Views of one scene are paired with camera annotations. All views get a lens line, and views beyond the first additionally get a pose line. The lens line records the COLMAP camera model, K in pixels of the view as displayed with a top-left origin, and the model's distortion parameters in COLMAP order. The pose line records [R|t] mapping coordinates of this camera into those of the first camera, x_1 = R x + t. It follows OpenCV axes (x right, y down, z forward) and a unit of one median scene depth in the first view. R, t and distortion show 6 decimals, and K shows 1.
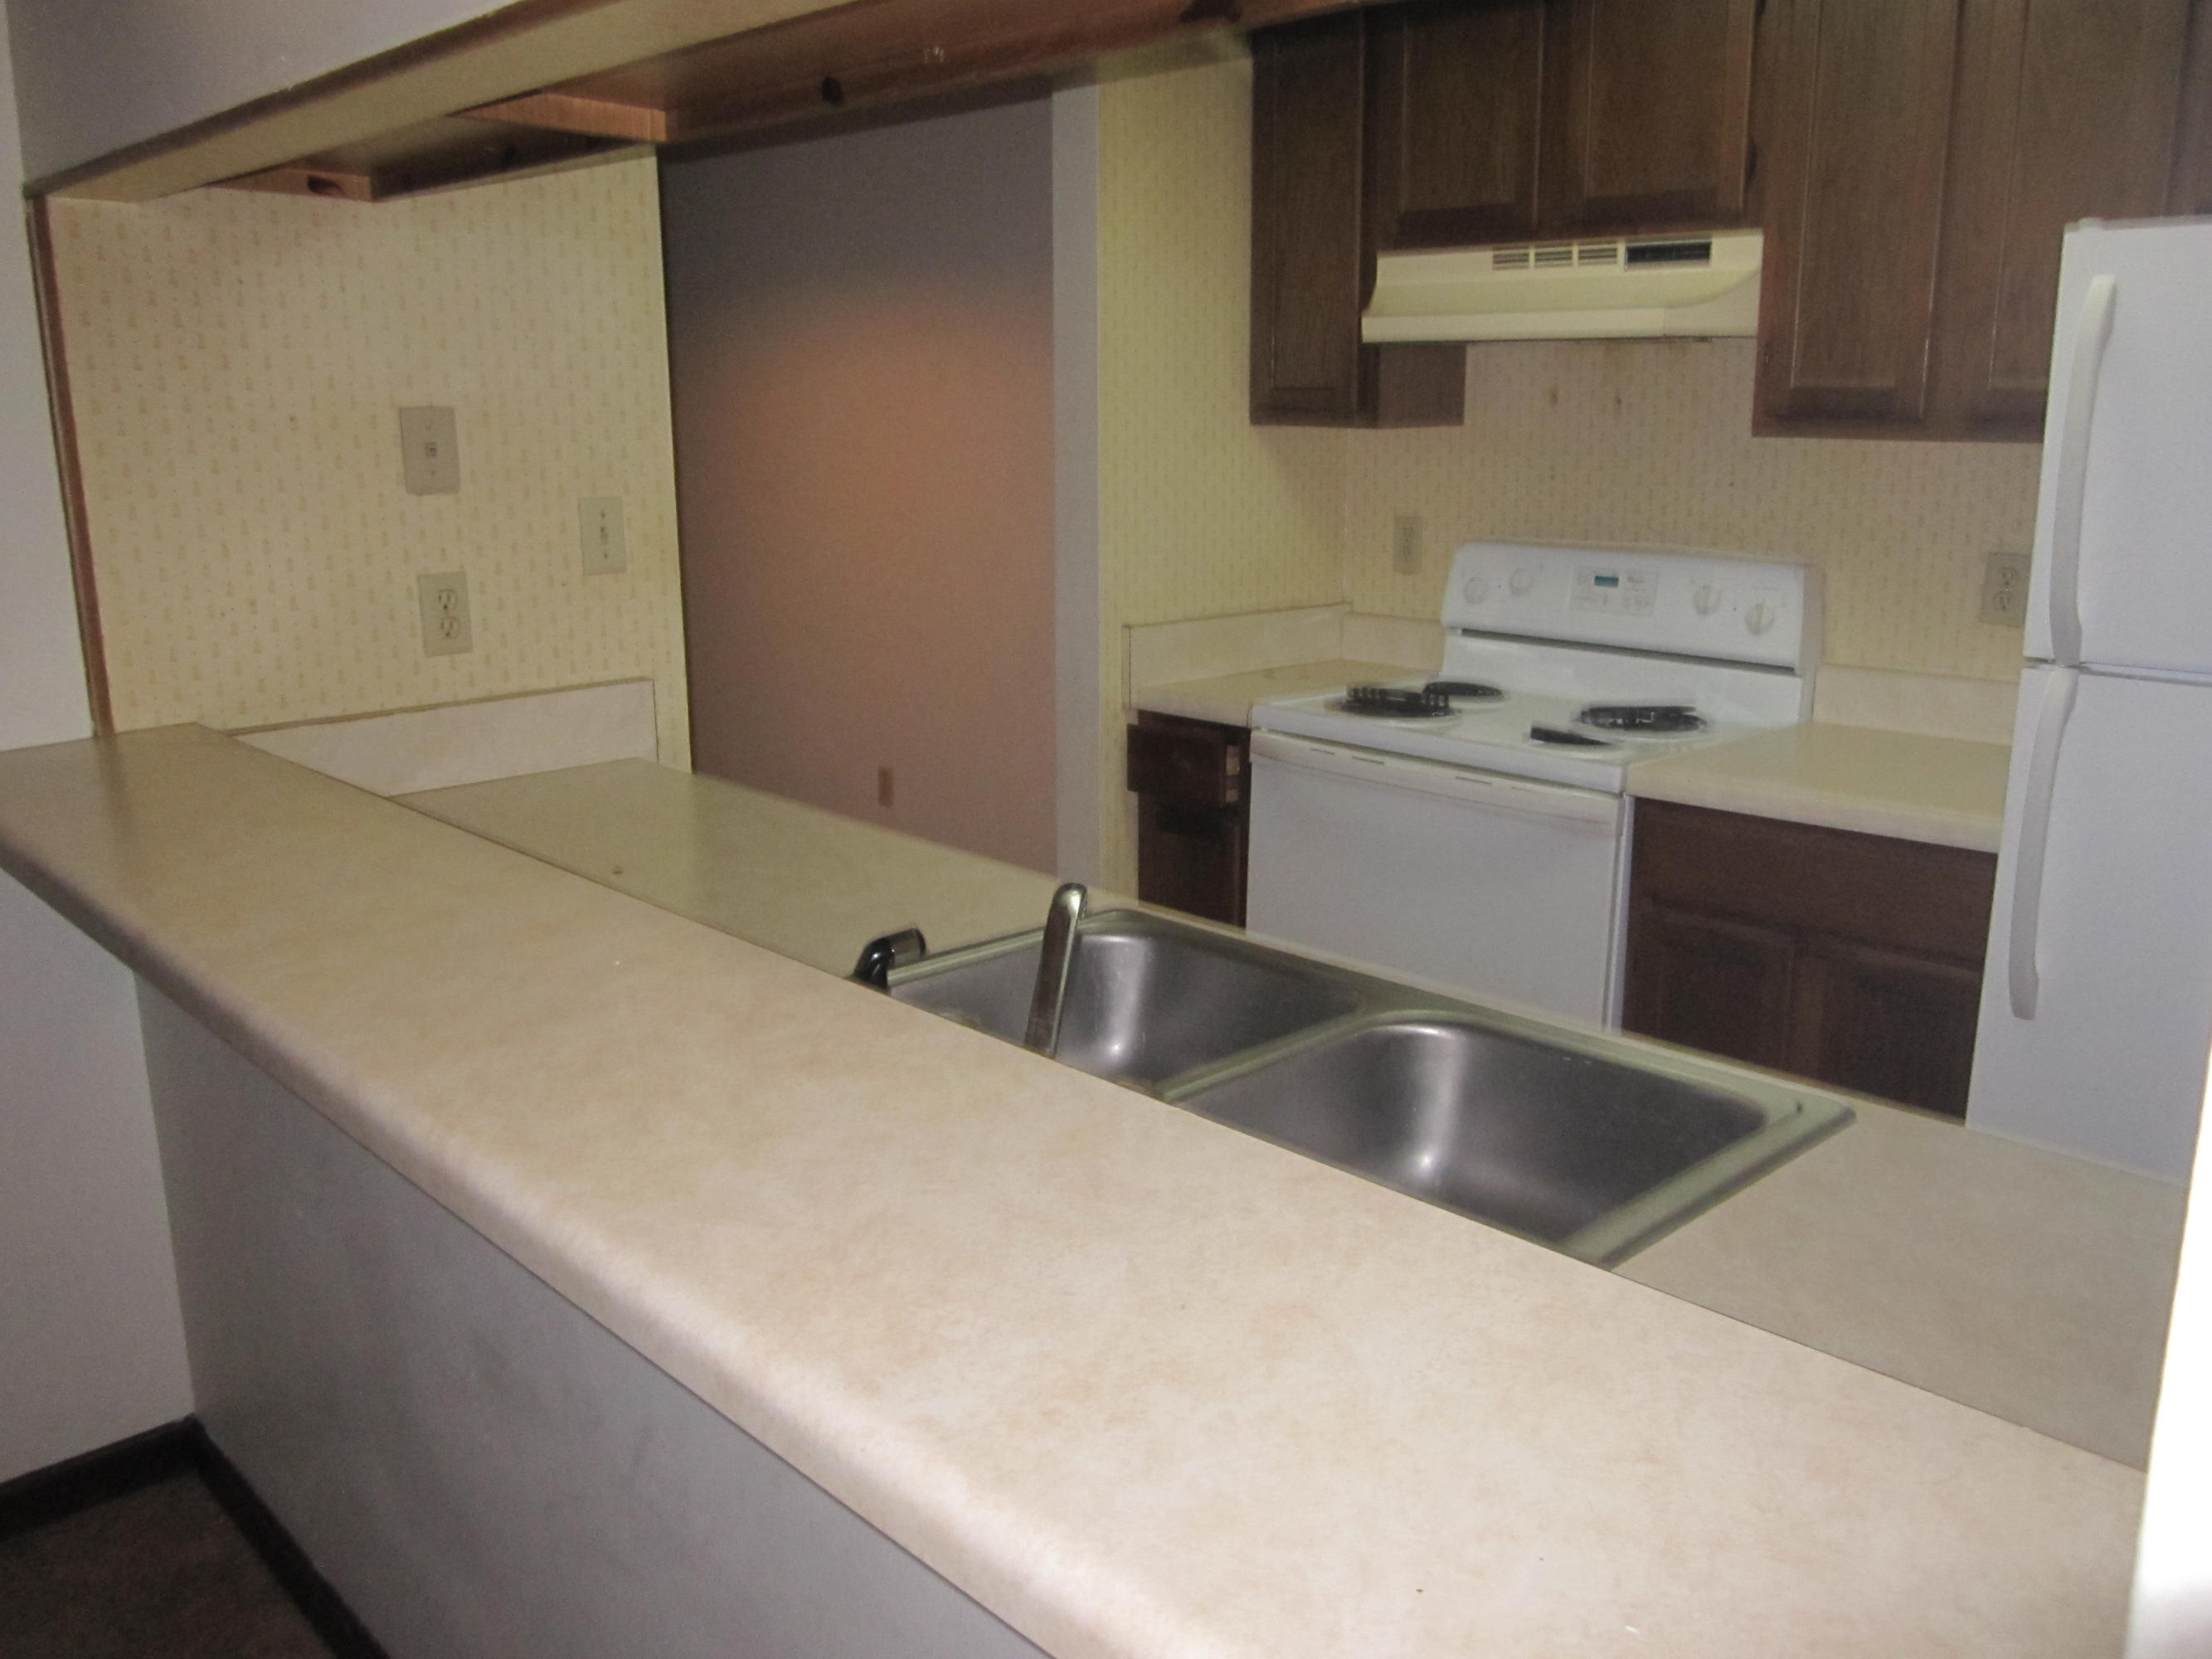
lens RADIAL K [[1832.3, 0, 1117.8], [0, 1832.3, 824.1], [0, 0, 1]] dist [-0.040617, 0.013460]
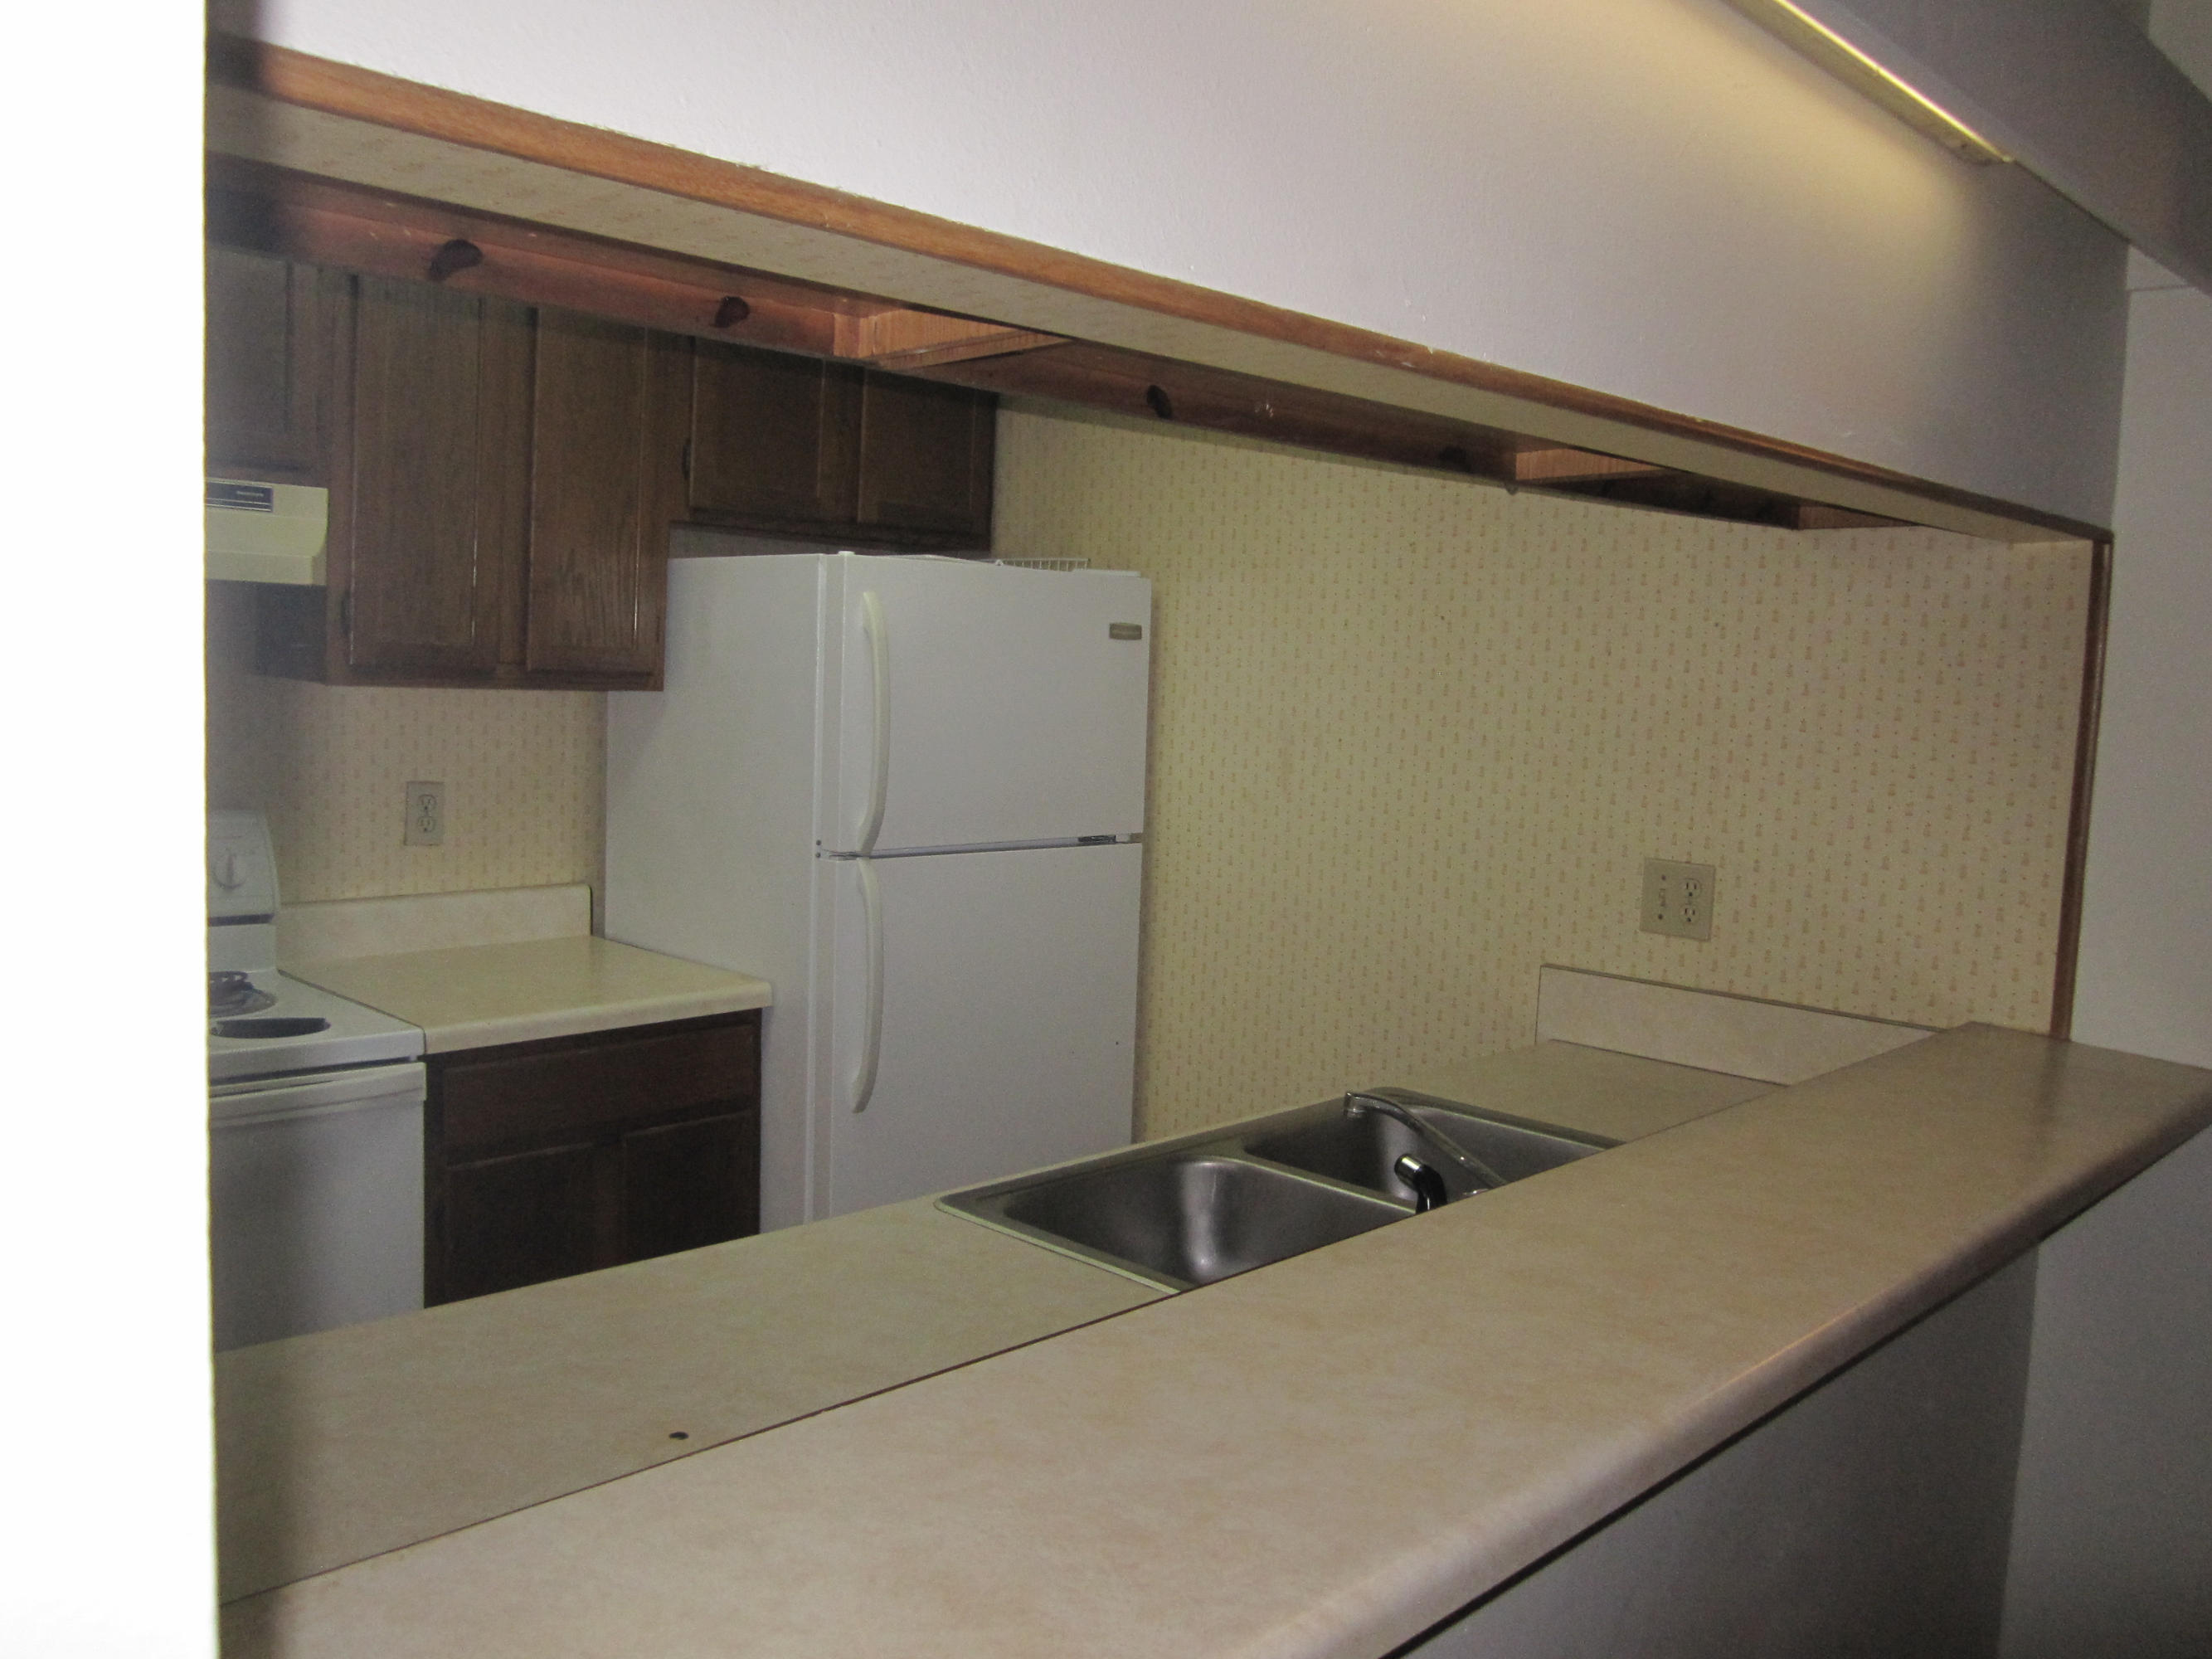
lens RADIAL K [[1832.3, 0, 1117.8], [0, 1832.3, 824.1], [0, 0, 1]] dist [-0.040617, 0.013460]
pose [[-0.062343, -0.097997, 0.993232, -0.693692], [0.190816, 0.975640, 0.108238, -0.169967], [-0.979644, 0.196272, -0.042125, 0.652447]]
